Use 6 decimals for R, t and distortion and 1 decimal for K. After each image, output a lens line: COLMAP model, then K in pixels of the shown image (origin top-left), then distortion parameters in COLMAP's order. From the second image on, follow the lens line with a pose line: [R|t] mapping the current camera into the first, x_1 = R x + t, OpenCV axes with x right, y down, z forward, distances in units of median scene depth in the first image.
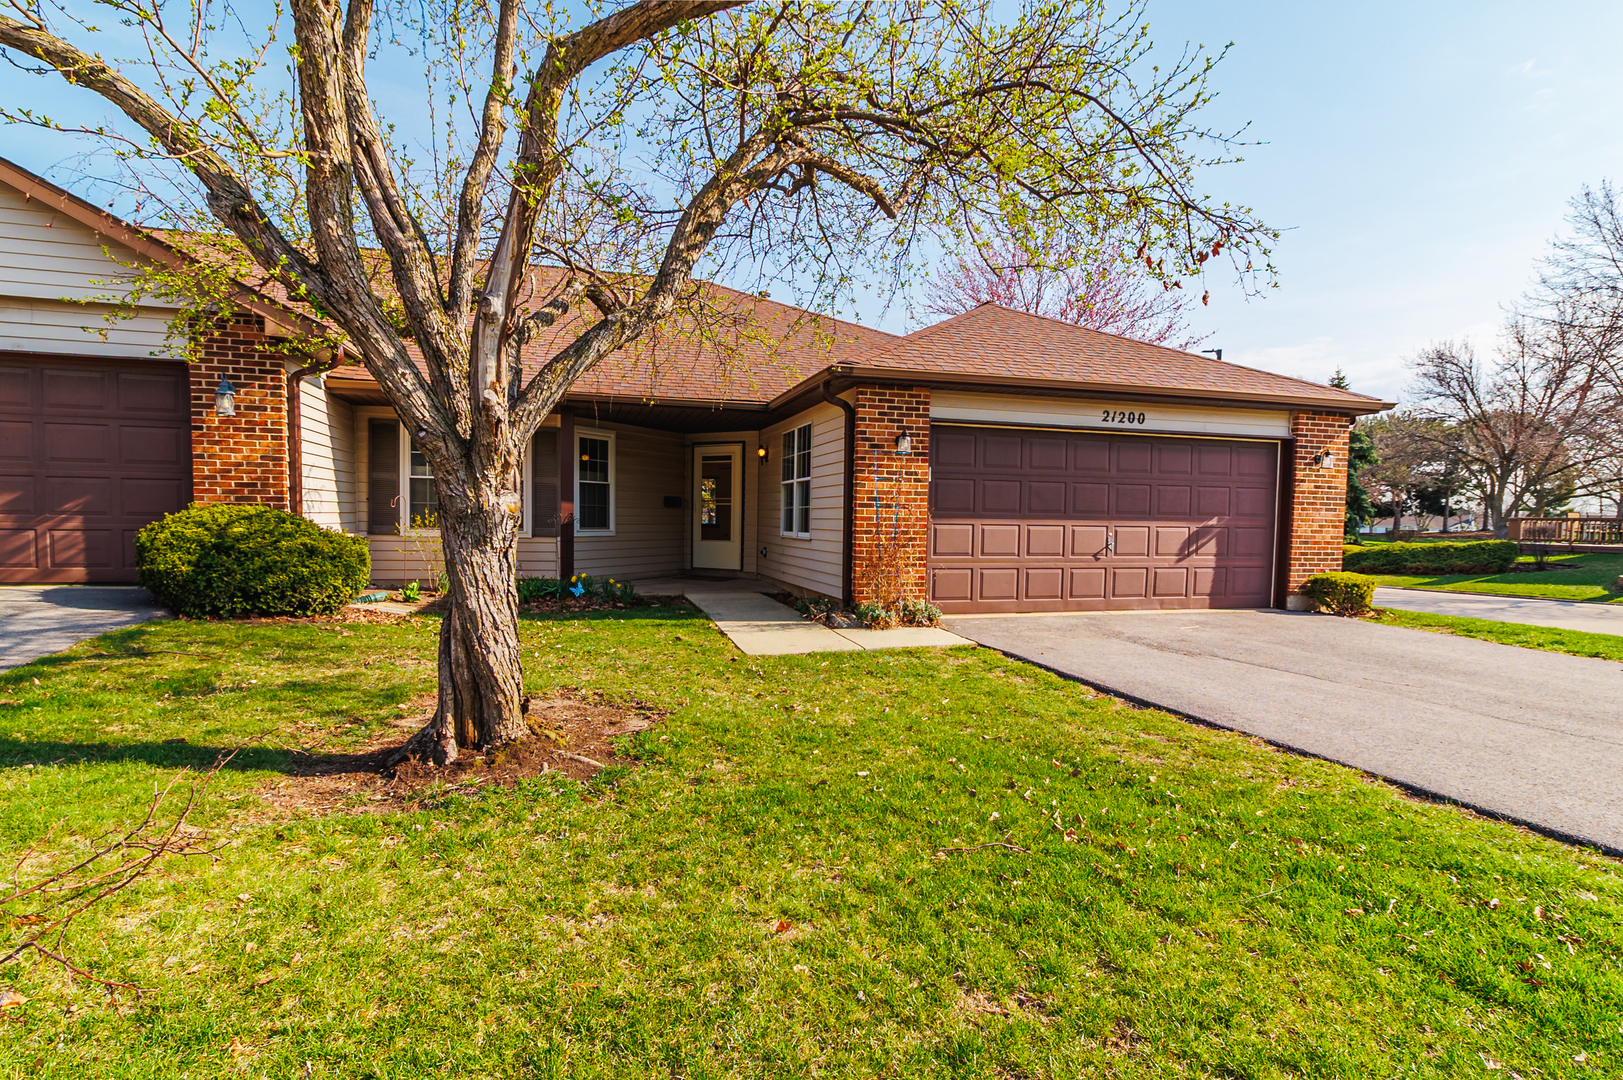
lens RADIAL K [[765.4, 0, 822.5], [0, 765.4, 545.3], [0, 0, 1]] dist [-0.005231, -0.000299]
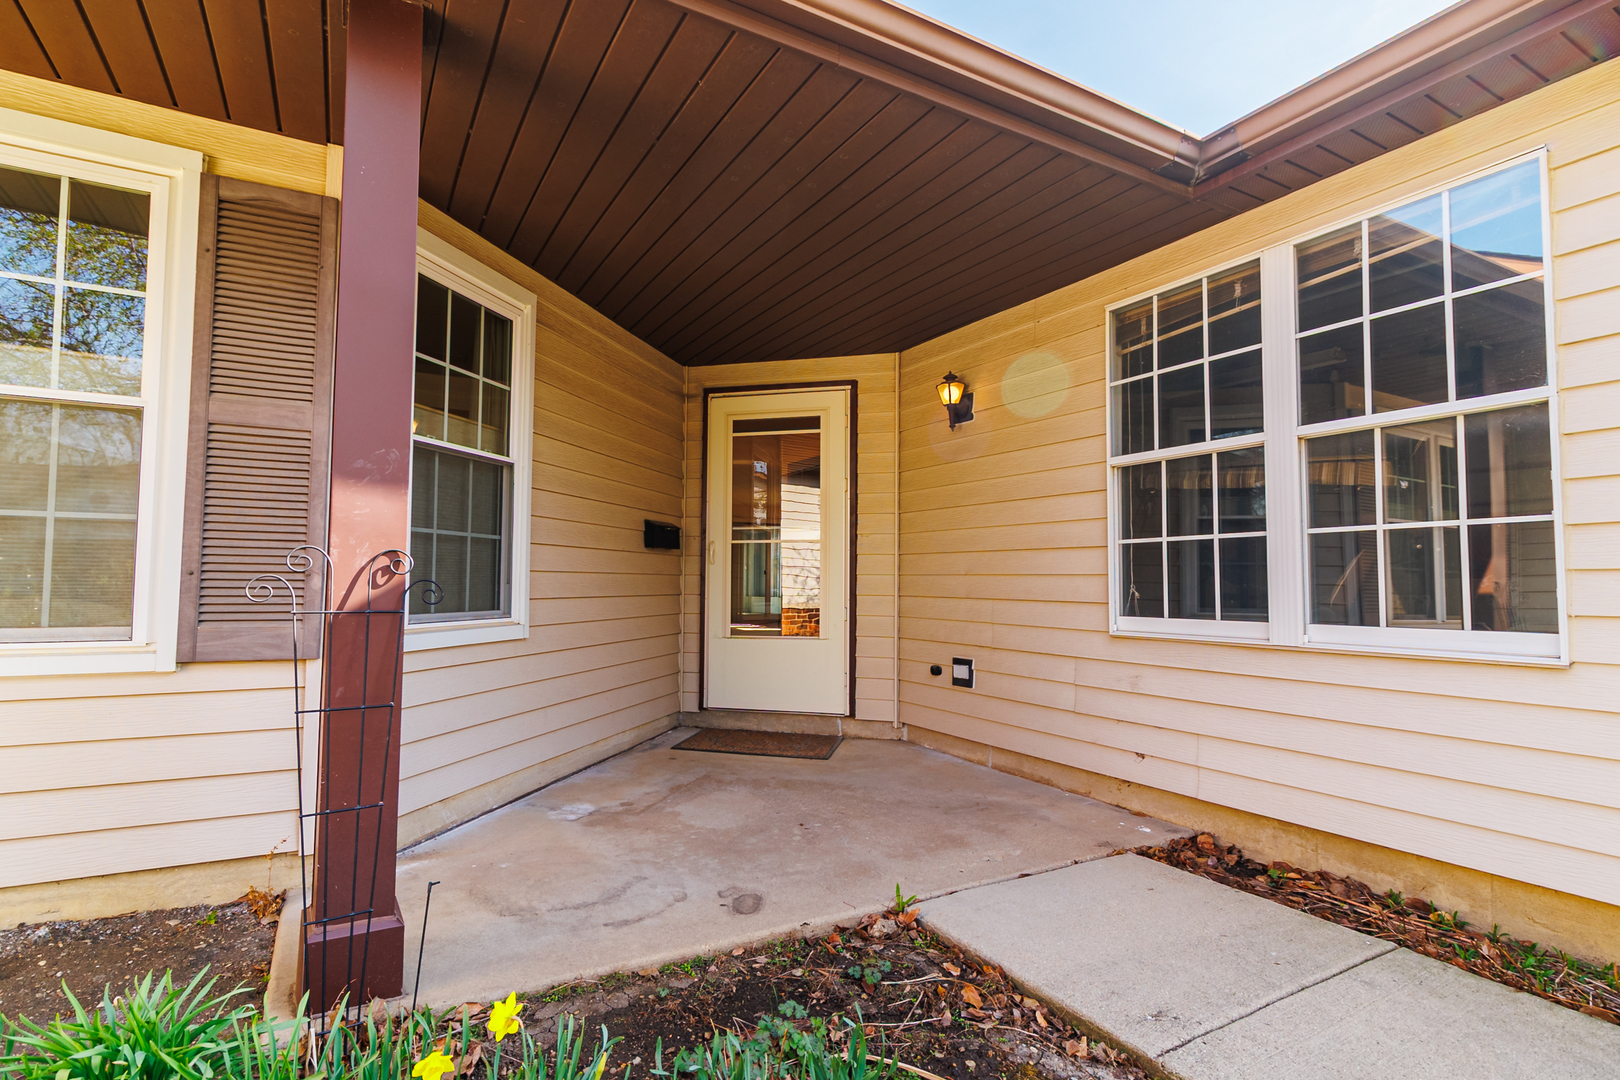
lens RADIAL K [[763.9, 0, 796.2], [0, 763.9, 540.2], [0, 0, 1]] dist [-0.005231, -0.000299]
pose [[0.975063, 0.001089, 0.221925, -0.221187], [0.018033, 0.996292, -0.084122, -0.022571], [-0.221194, 0.086027, 0.971428, 0.642598]]
